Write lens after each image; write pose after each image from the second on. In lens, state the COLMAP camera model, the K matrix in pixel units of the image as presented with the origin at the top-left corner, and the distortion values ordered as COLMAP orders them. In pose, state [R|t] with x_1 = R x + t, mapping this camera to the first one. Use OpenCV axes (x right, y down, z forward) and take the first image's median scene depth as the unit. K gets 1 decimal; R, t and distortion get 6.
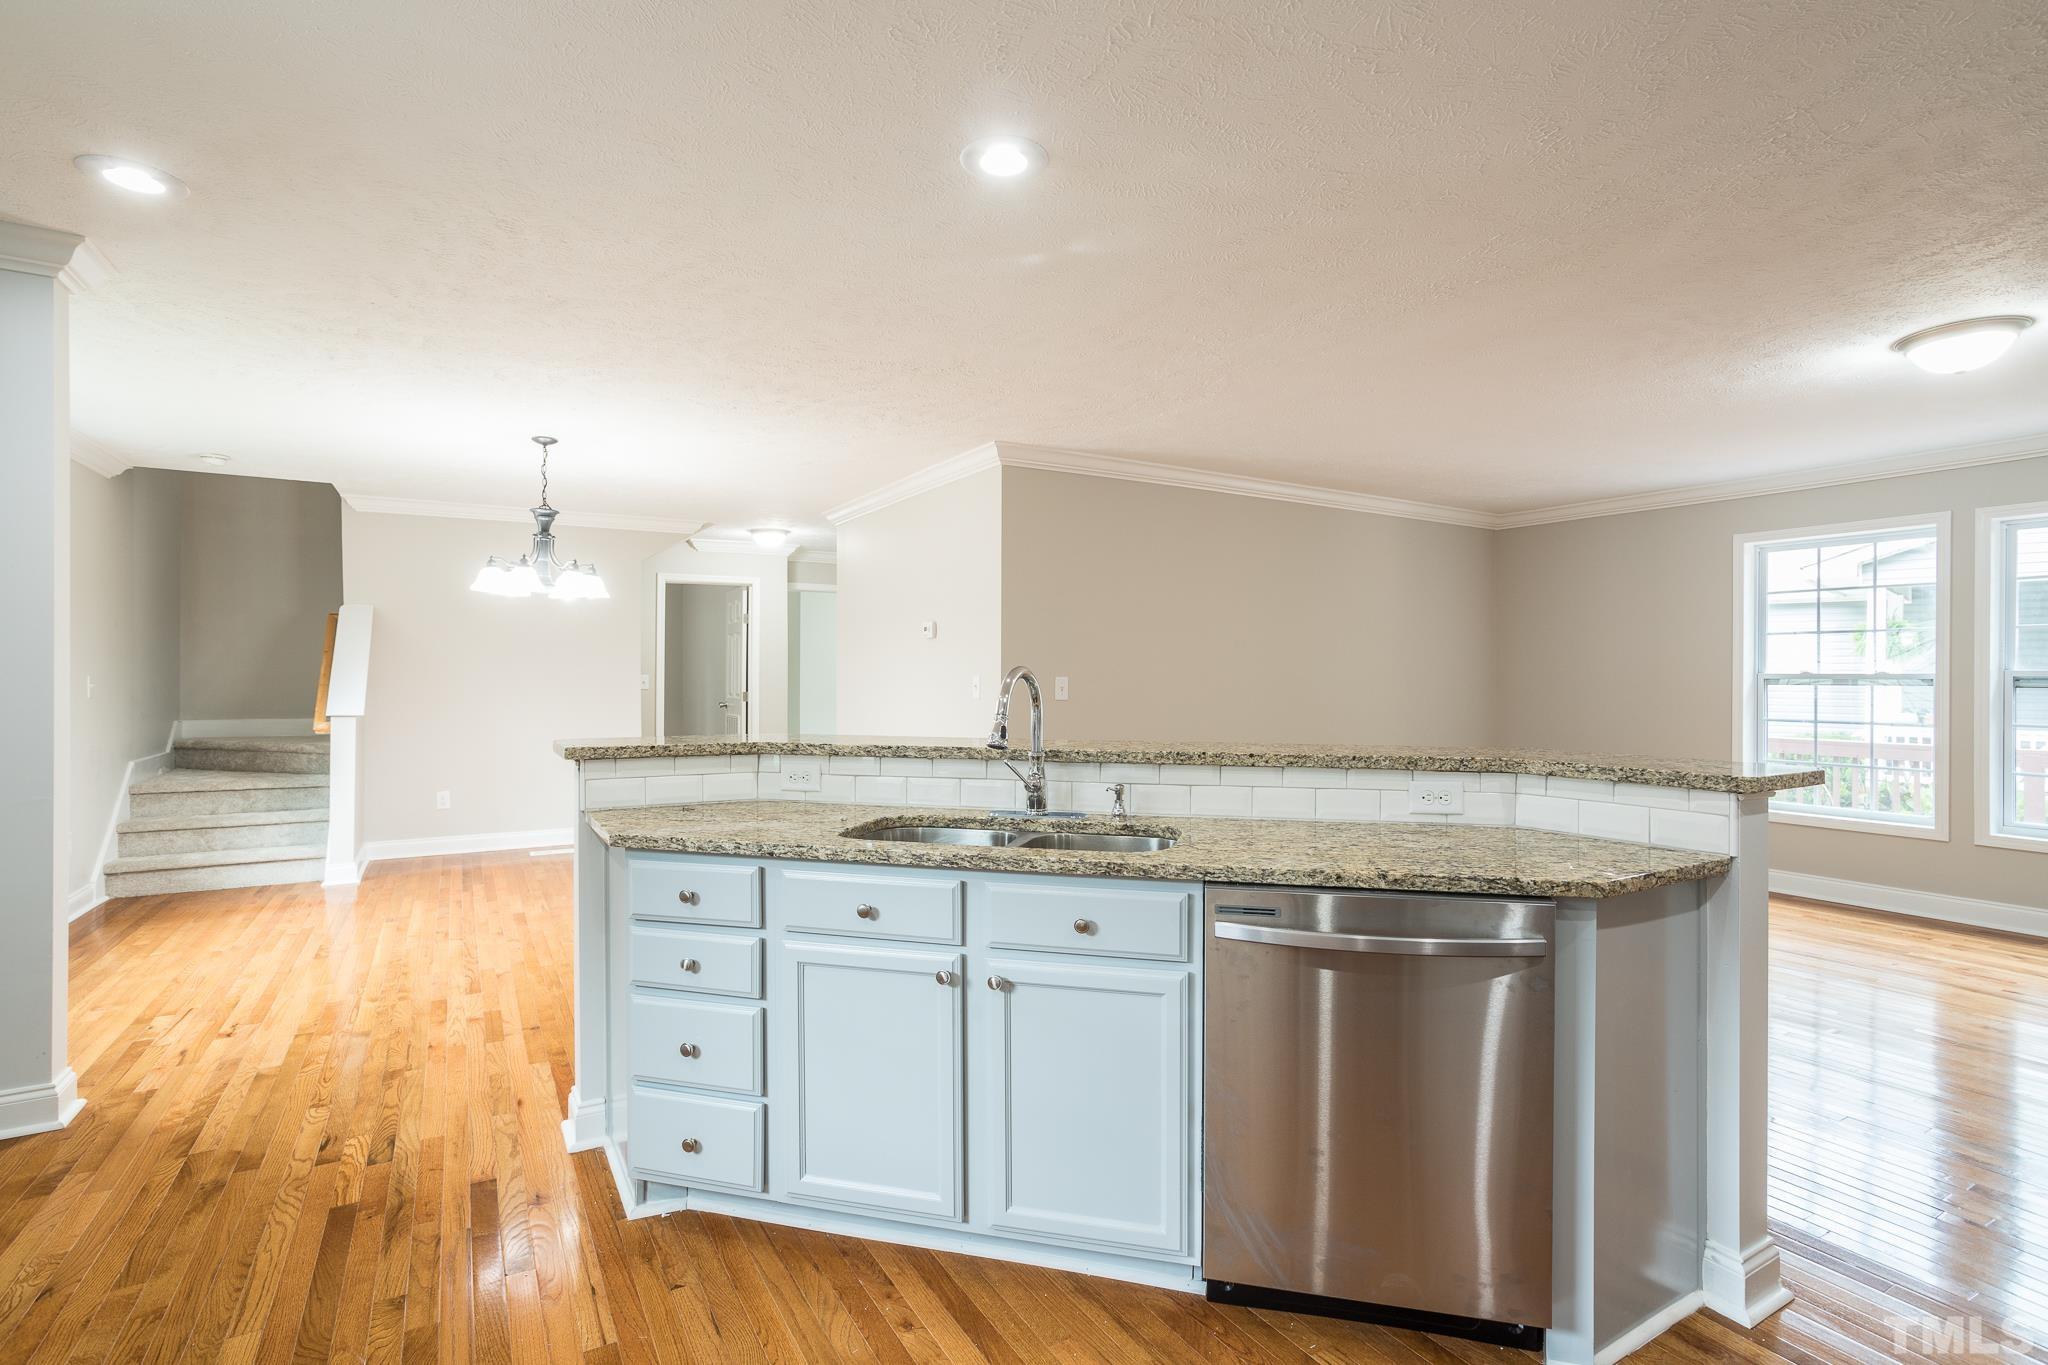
lens RADIAL K [[994.6, 0, 1026.8], [0, 994.6, 668.3], [0, 0, 1]] dist [-0.046843, 0.027448]
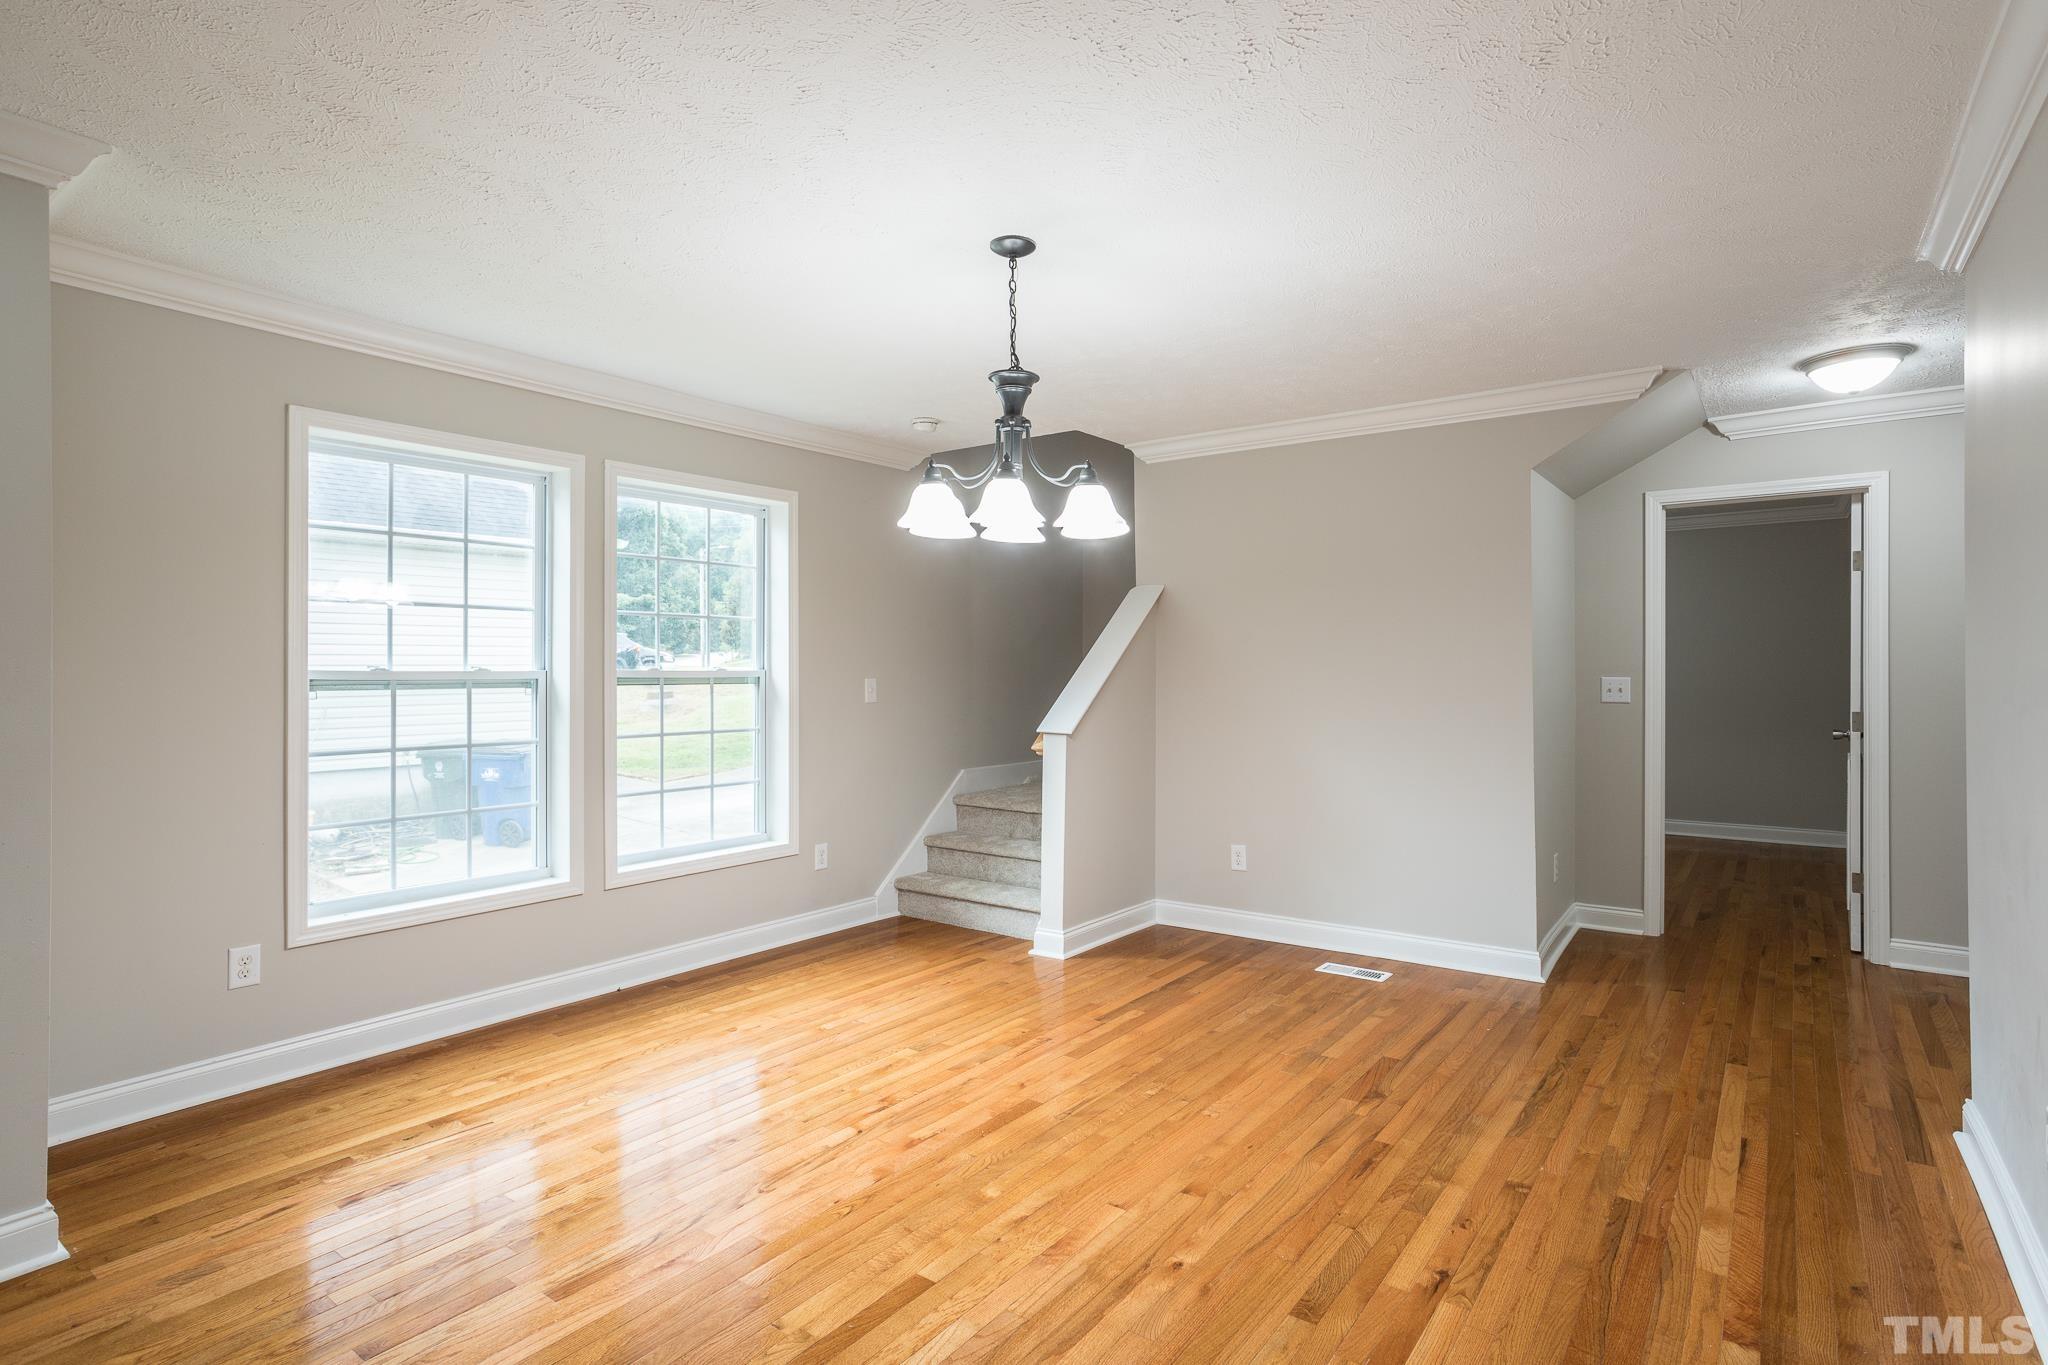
lens RADIAL K [[1024.7, 0, 1030.7], [0, 1024.7, 668.0], [0, 0, 1]] dist [-0.044612, 0.028582]
pose [[0.387502, -0.005478, -0.921853, 0.025093], [0.009077, 0.999957, -0.002126, -0.000281], [0.921824, -0.007543, 0.387535, 0.800569]]
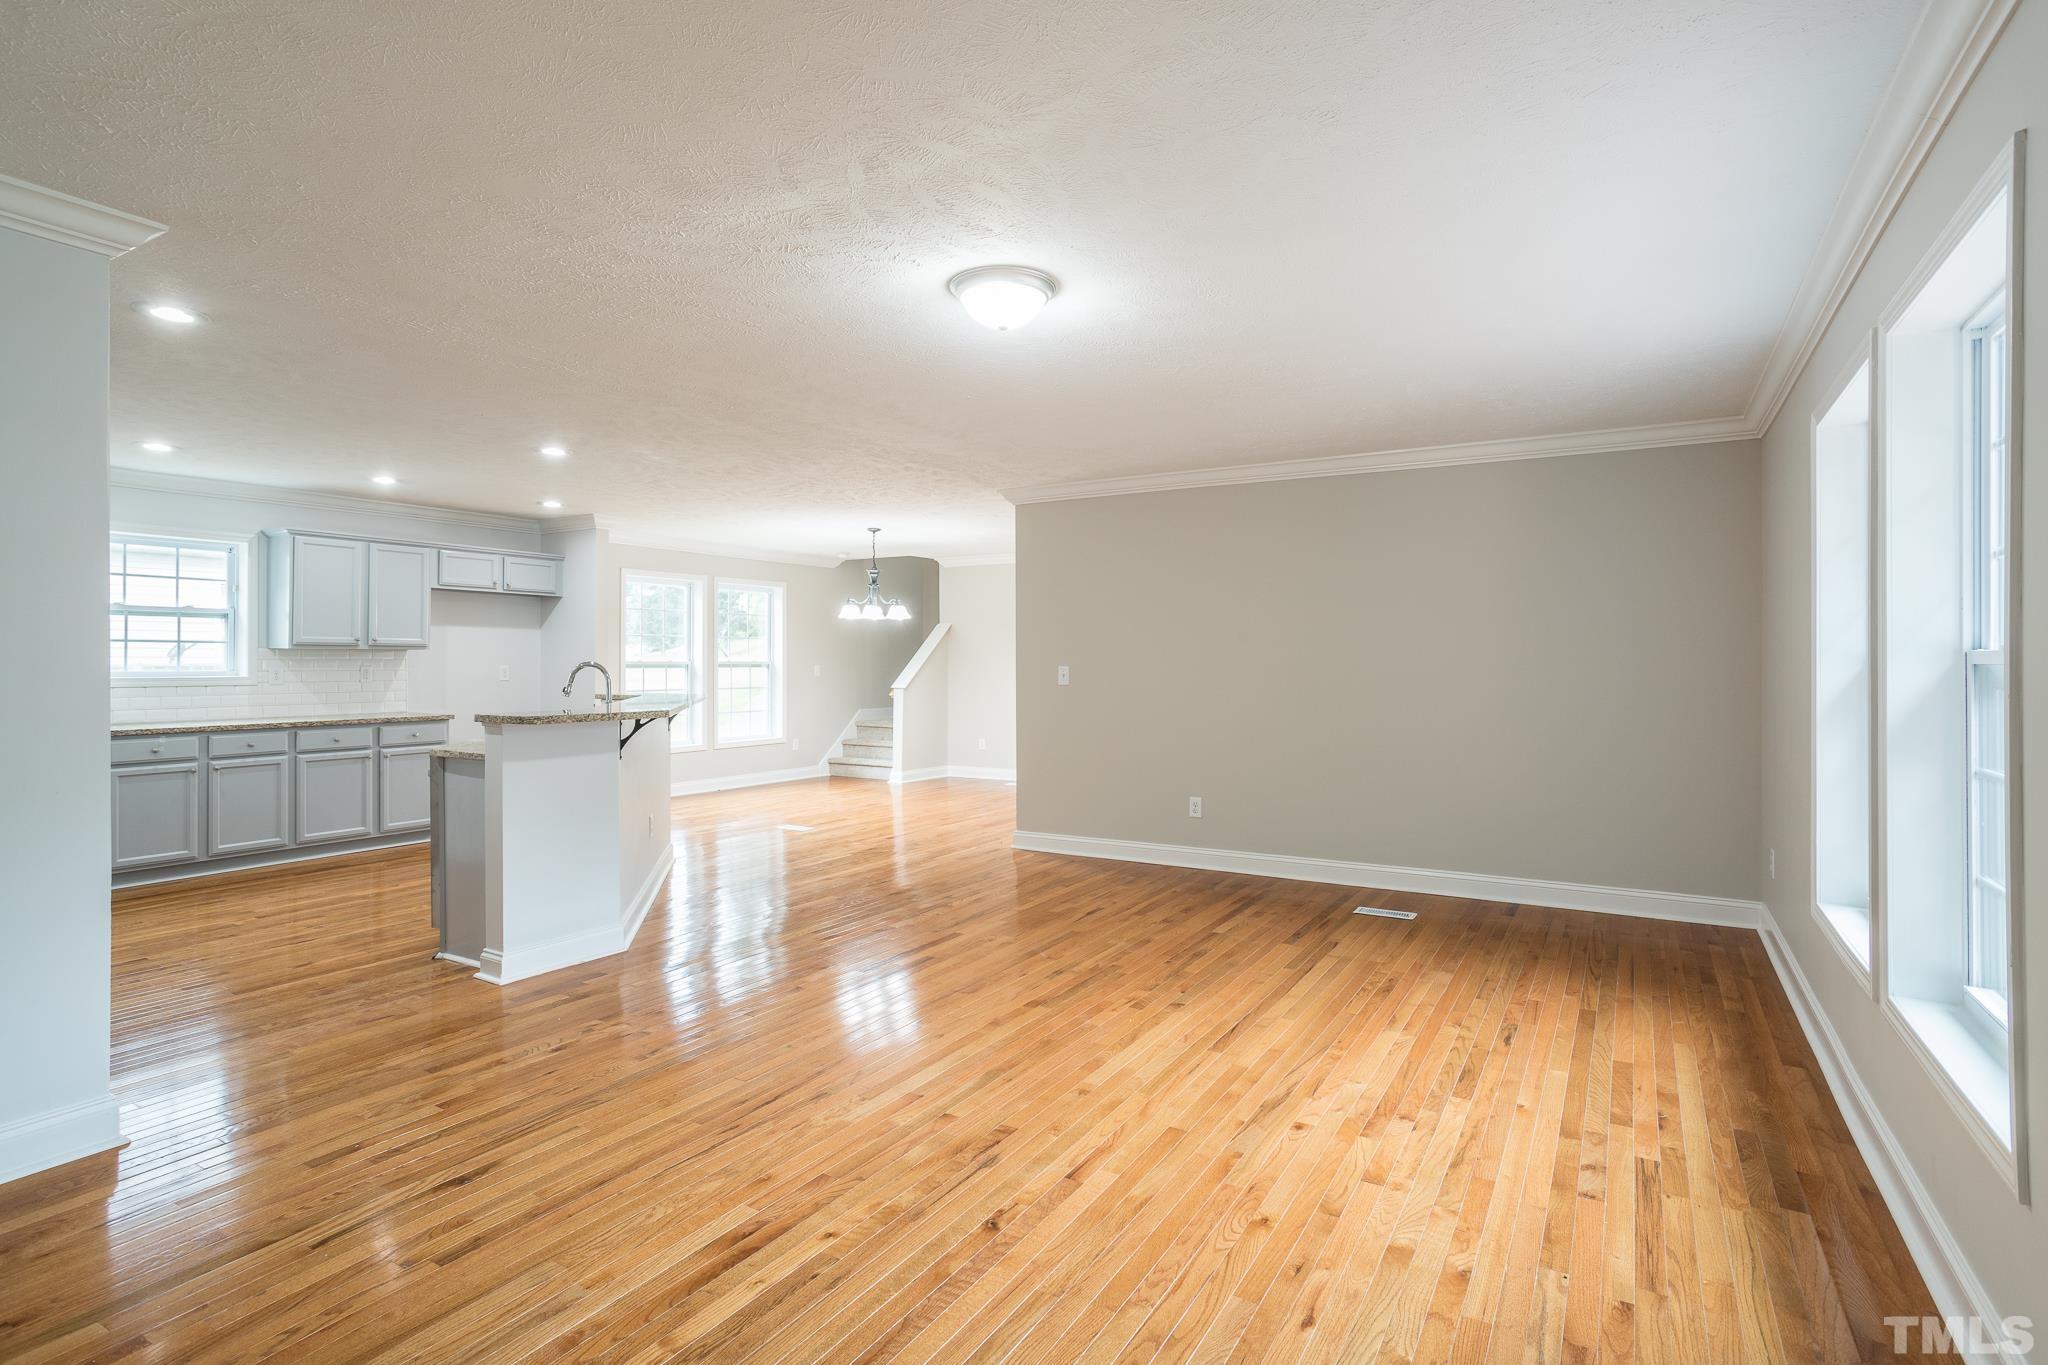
lens RADIAL K [[1012.1, 0, 1017.6], [0, 1012.1, 673.2], [0, 0, 1]] dist [-0.048569, 0.028925]
pose [[0.463872, 0.005537, -0.885885, 1.216172], [0.008301, 0.999909, 0.010597, 0.004185], [0.885863, -0.012270, 0.463784, 0.401245]]
